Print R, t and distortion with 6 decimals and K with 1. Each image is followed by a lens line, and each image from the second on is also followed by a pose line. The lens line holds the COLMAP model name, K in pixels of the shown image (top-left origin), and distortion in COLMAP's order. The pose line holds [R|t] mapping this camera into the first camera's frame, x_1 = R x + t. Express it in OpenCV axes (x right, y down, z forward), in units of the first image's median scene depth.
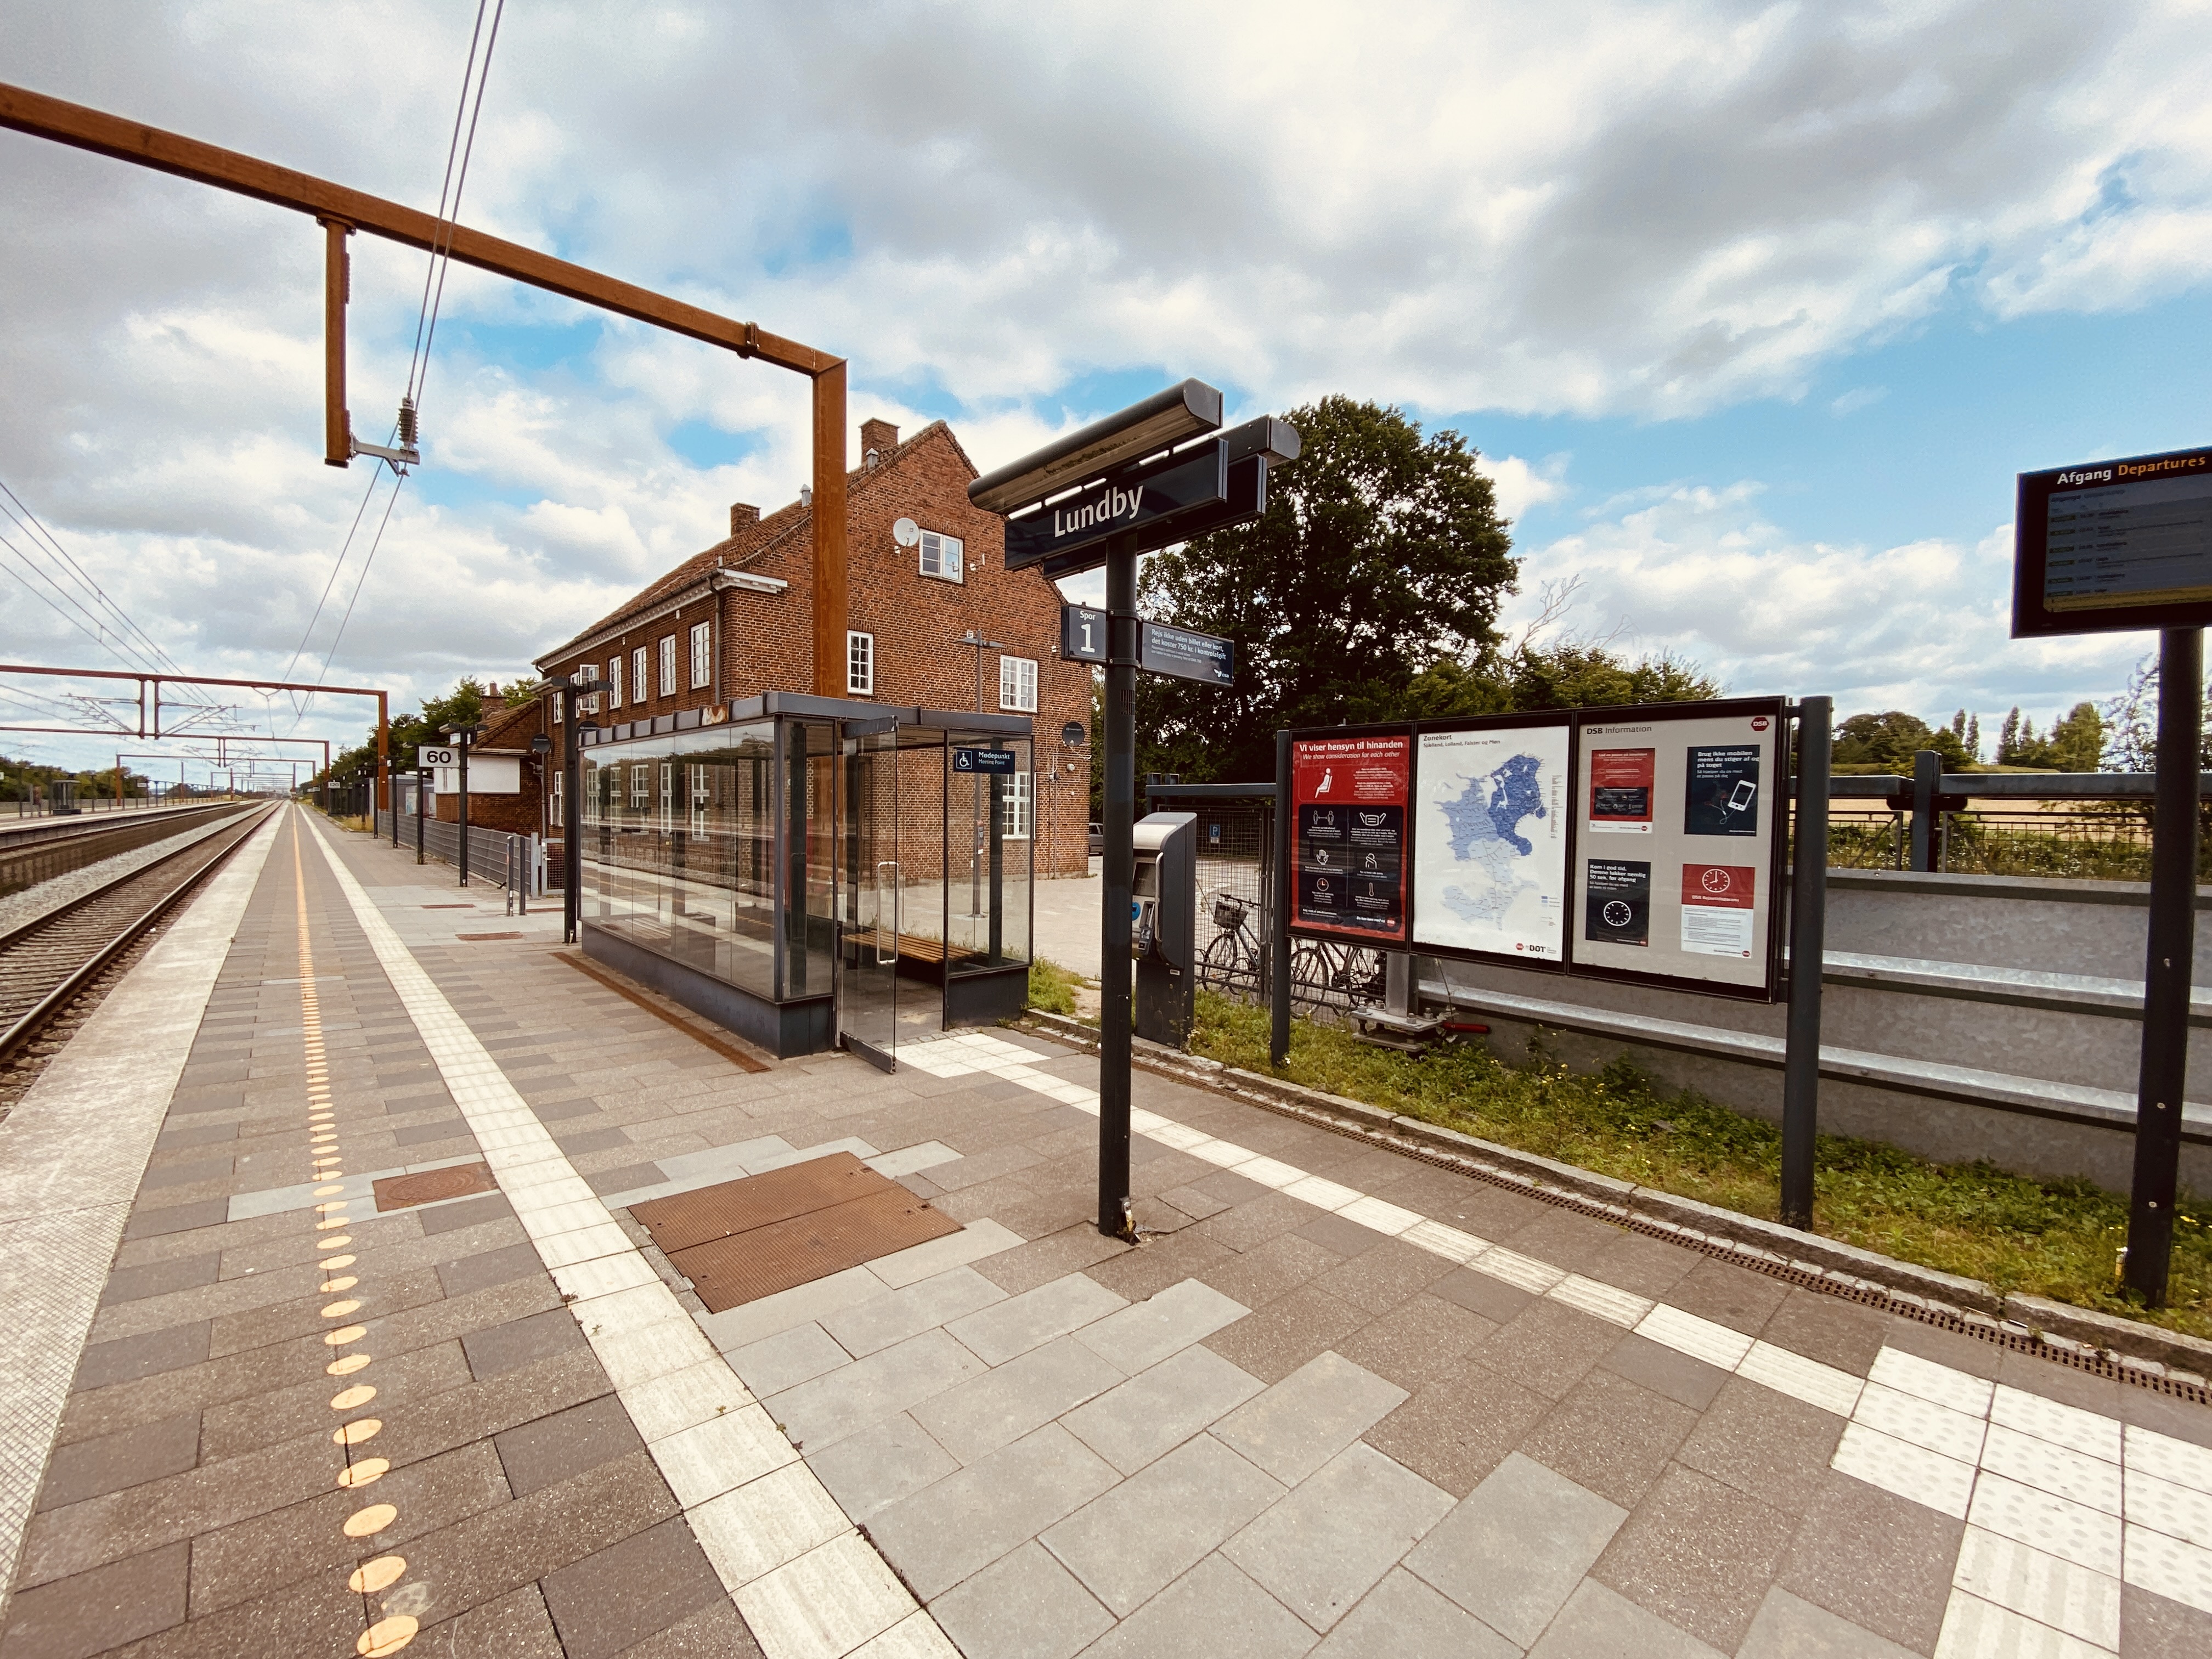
lens RADIAL K [[879.9, 0, 1121.3], [0, 879.9, 848.0], [0, 0, 1]] dist [0.011864, -0.018562]
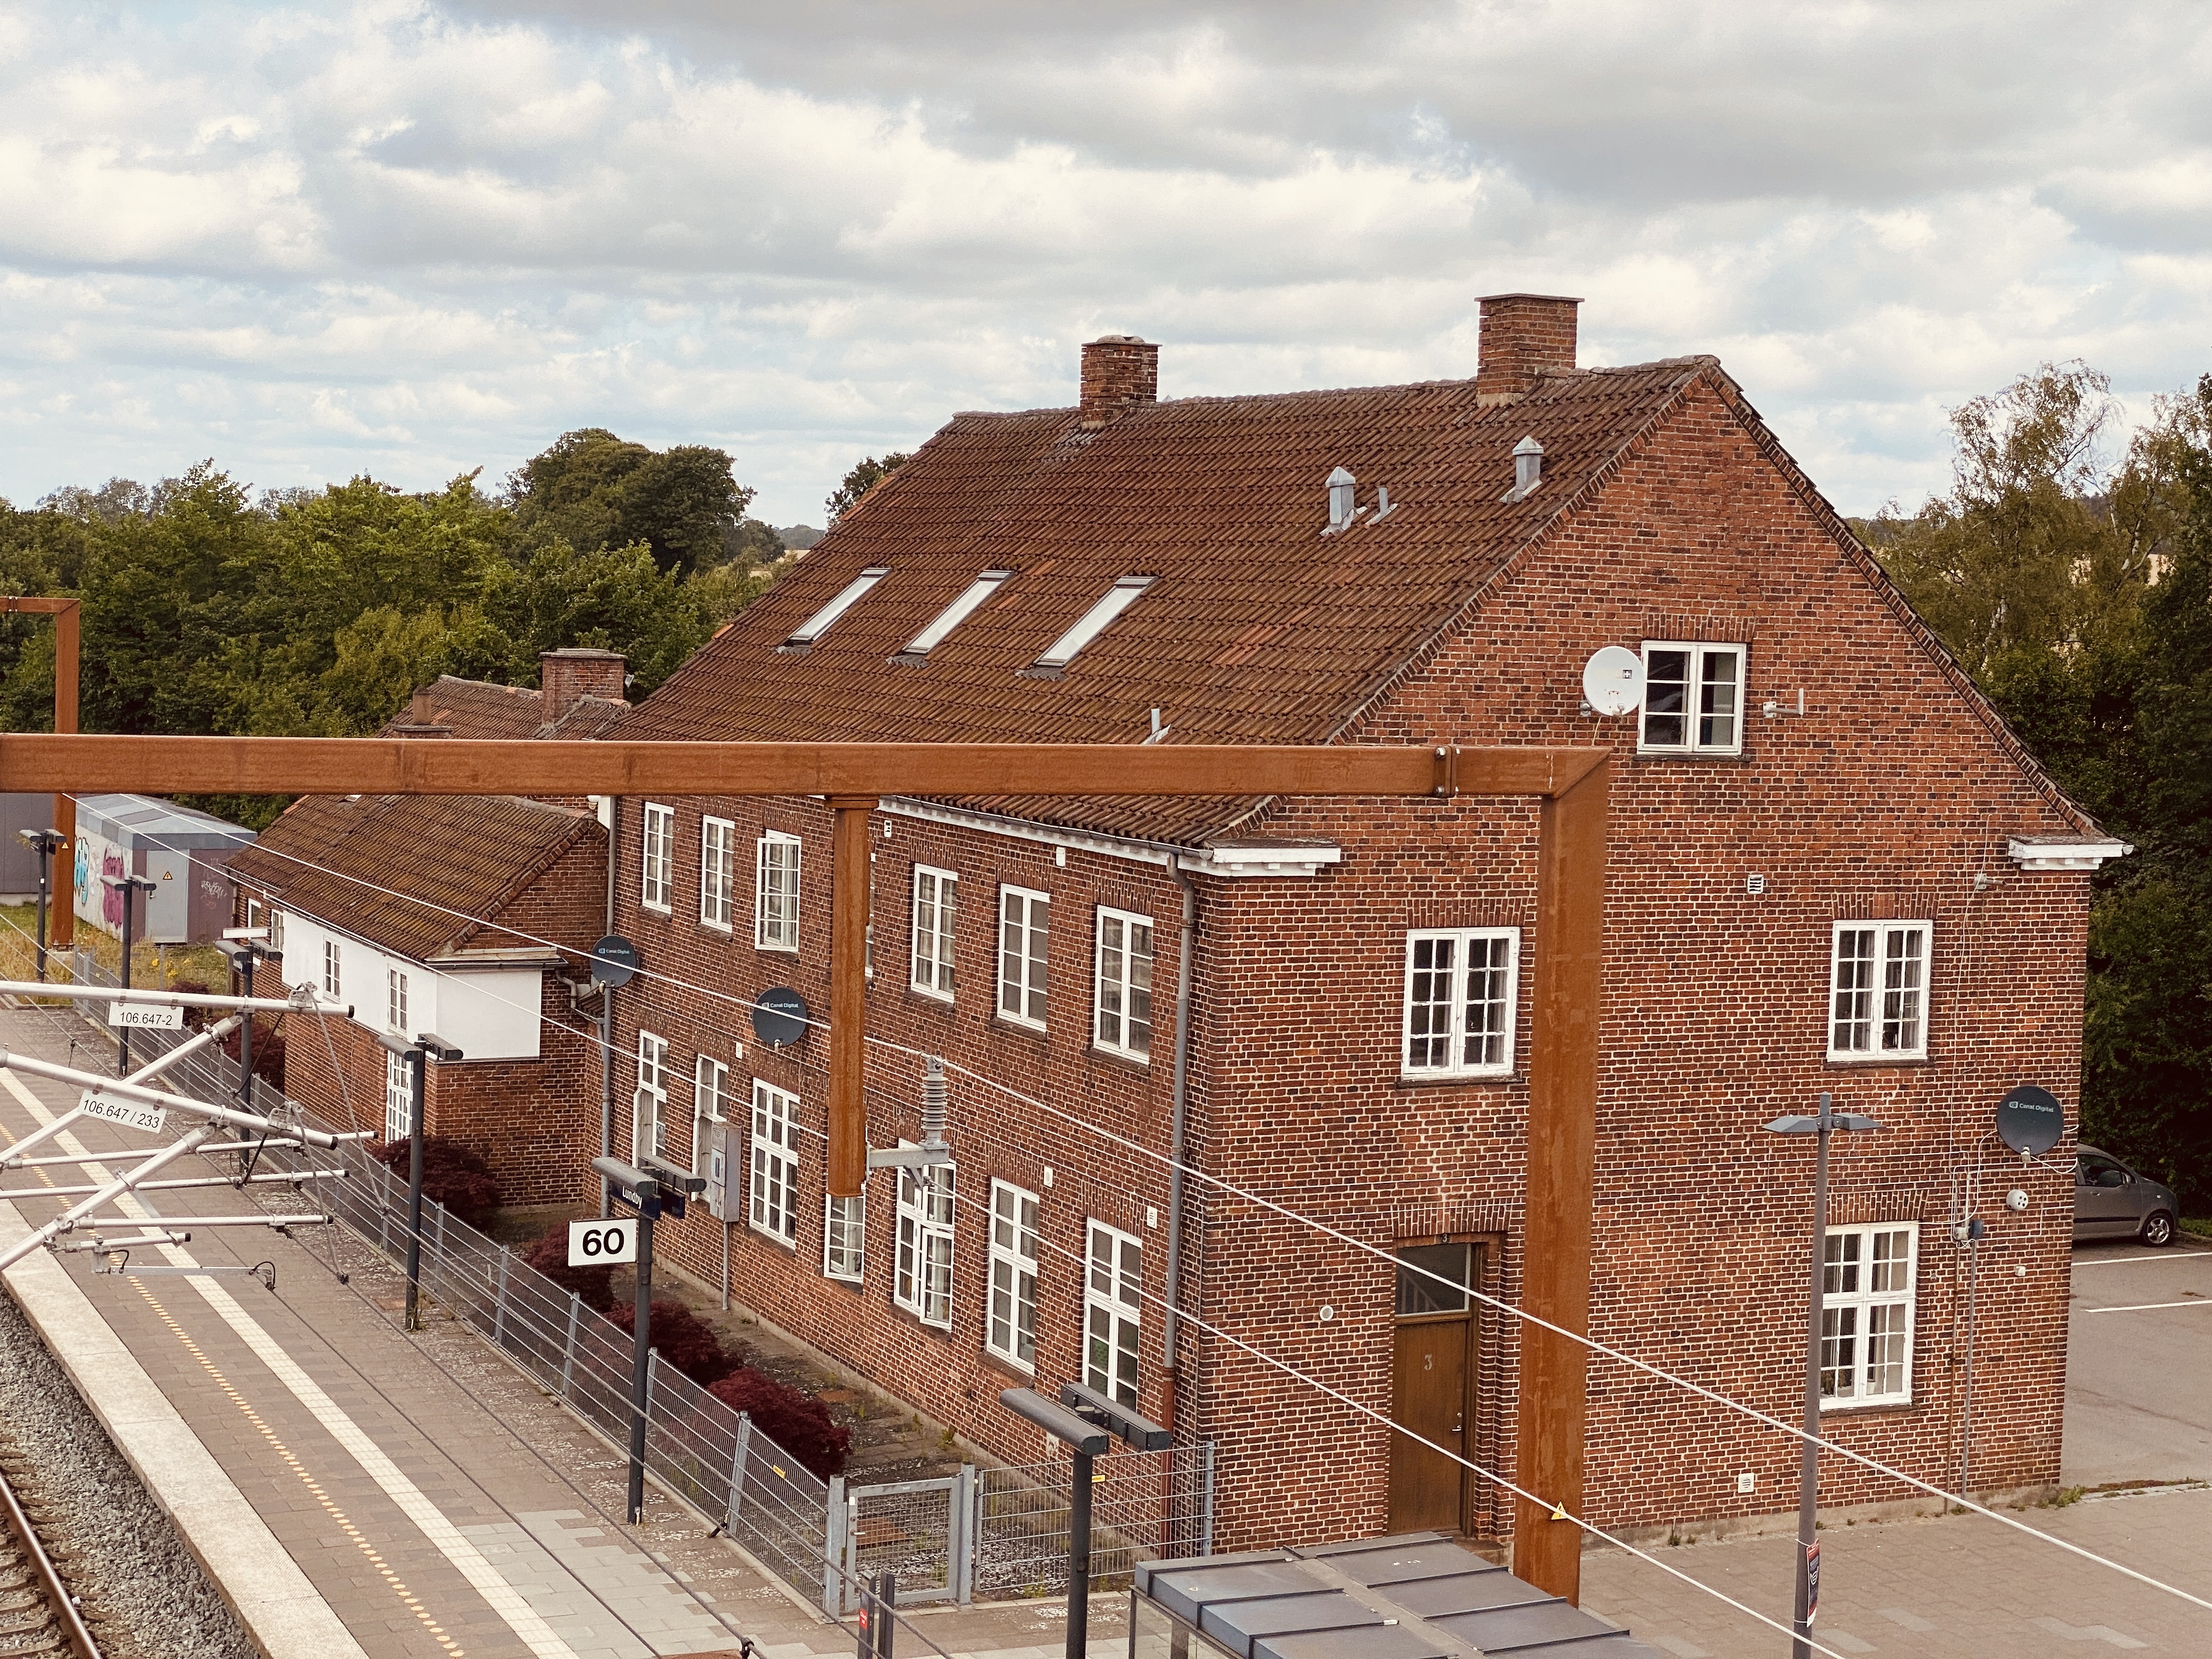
lens RADIAL K [[3293.7, 0, 1096.0], [0, 3293.7, 804.5], [0, 0, 1]] dist [0.126076, -0.001091]
pose [[0.953644, 0.037551, -0.298585, -0.061867], [-0.033811, 0.999272, 0.017682, -1.004047], [0.299032, -0.006767, 0.954219, -1.543877]]
